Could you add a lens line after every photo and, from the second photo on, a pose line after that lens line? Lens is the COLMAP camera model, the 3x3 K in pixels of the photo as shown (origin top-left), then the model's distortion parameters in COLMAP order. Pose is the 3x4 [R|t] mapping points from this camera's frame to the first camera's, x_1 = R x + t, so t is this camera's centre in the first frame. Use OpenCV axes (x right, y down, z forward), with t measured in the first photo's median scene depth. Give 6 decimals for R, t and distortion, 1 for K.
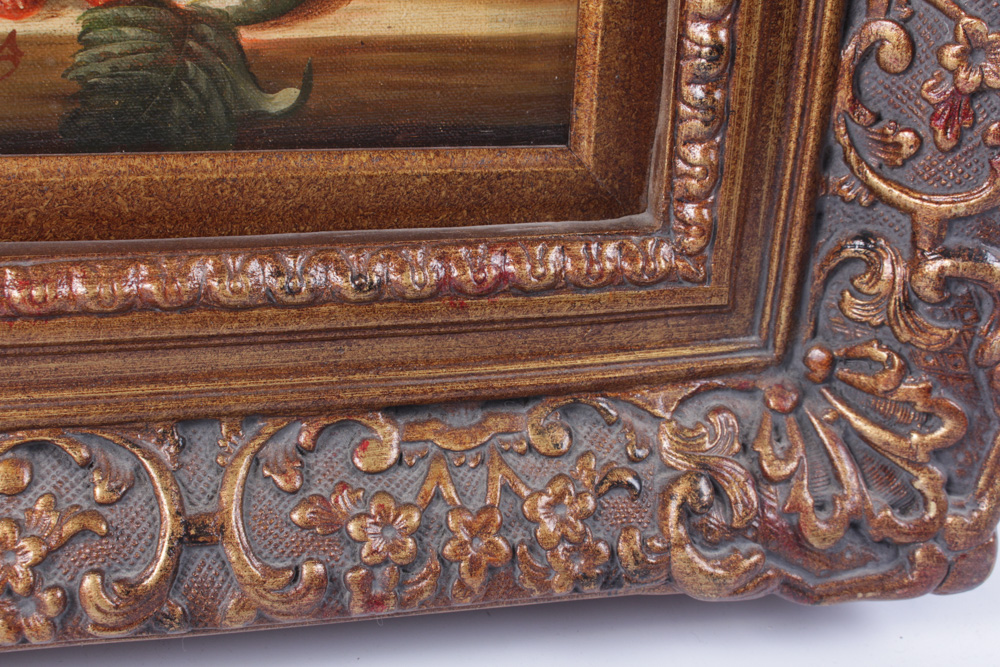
lens RADIAL K [[1335.3, 0, 500.0], [0, 1335.3, 333.5], [0, 0, 1]] dist [-0.088789, 0.096298]
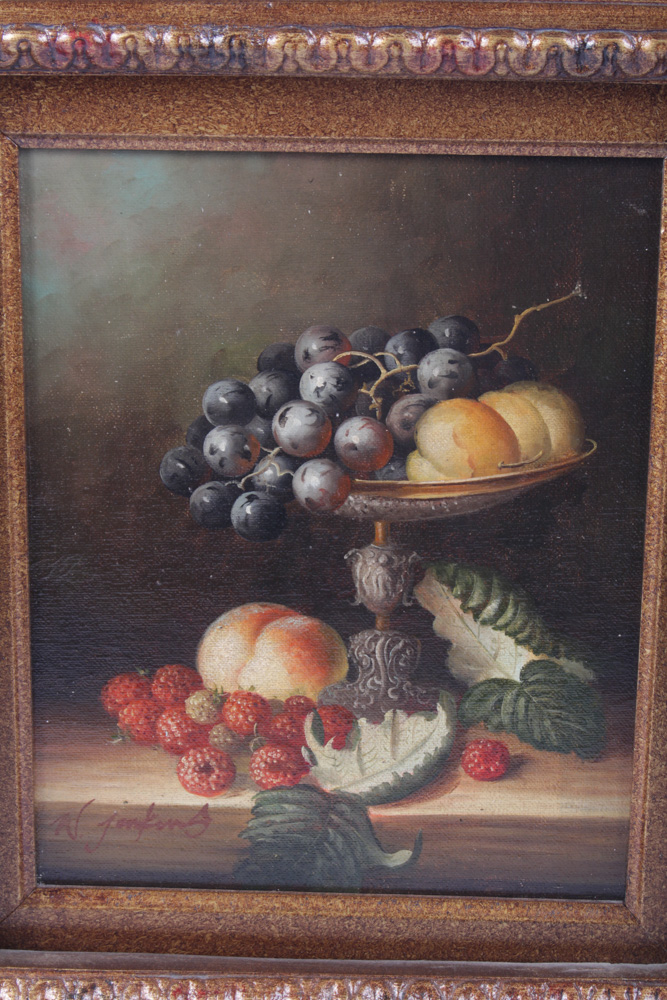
lens RADIAL K [[2306.9, 0, 333.5], [0, 2306.9, 500.0], [0, 0, 1]] dist [0.016690, 0.194585]
pose [[0.968620, 0.039847, -0.245330, 0.325413], [-0.068986, 0.991384, -0.111349, -0.273842], [0.238780, 0.124779, 0.963024, -1.279885]]
